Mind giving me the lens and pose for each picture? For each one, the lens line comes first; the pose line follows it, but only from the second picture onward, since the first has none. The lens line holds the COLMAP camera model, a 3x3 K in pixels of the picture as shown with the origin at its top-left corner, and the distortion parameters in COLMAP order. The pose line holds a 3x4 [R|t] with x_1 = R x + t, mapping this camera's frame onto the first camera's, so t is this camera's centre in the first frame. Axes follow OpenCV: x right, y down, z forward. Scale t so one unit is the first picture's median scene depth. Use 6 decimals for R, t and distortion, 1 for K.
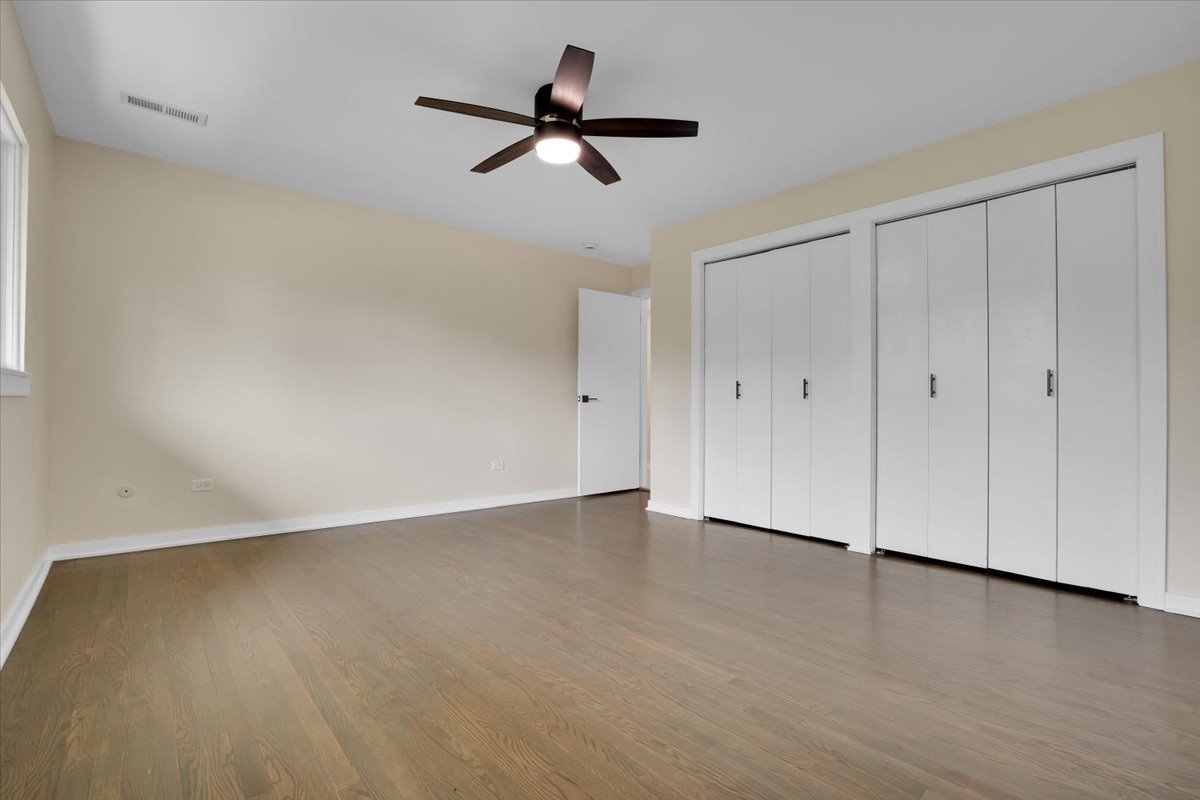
lens RADIAL K [[547.2, 0, 605.8], [0, 547.2, 398.7], [0, 0, 1]] dist [-0.039811, 0.006459]
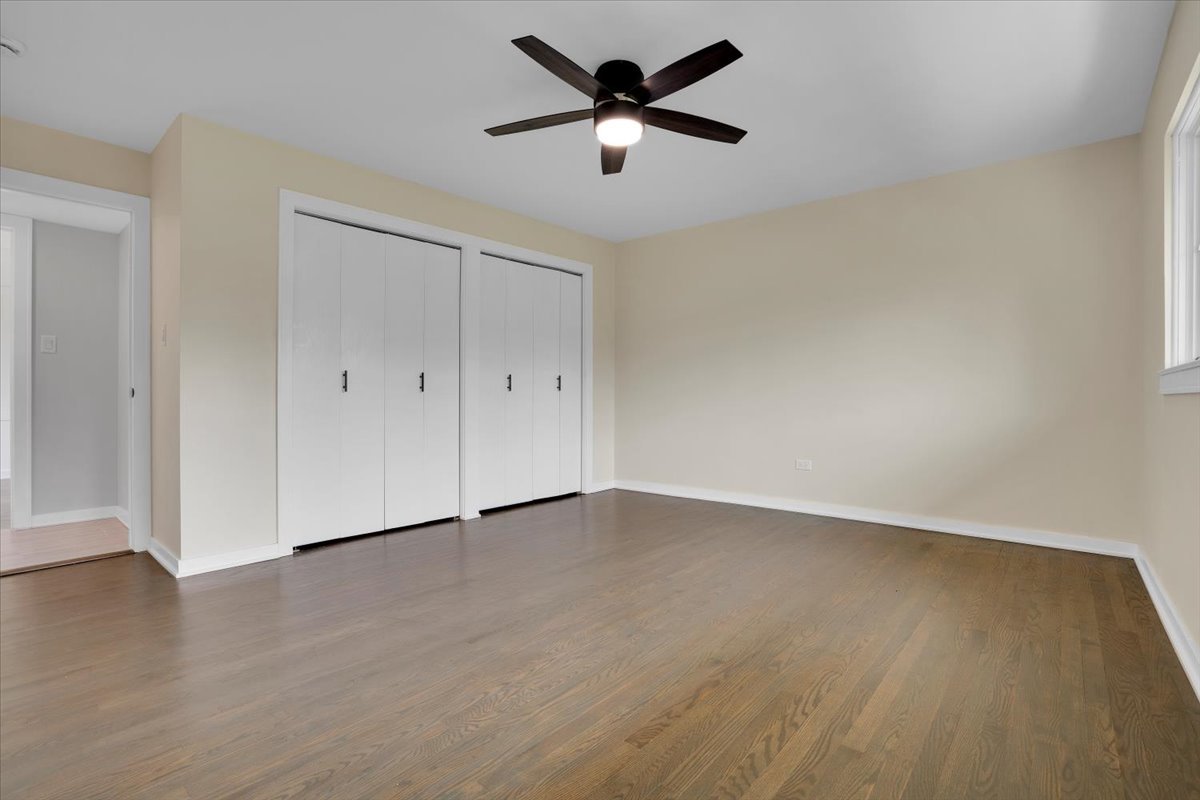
lens RADIAL K [[547.2, 0, 603.7], [0, 547.2, 401.4], [0, 0, 1]] dist [-0.039811, 0.006459]
pose [[-0.141920, -0.014710, 0.989769, -1.116414], [-0.005949, 0.999884, 0.014007, 0.003641], [-0.989860, -0.003900, -0.141991, 1.258043]]
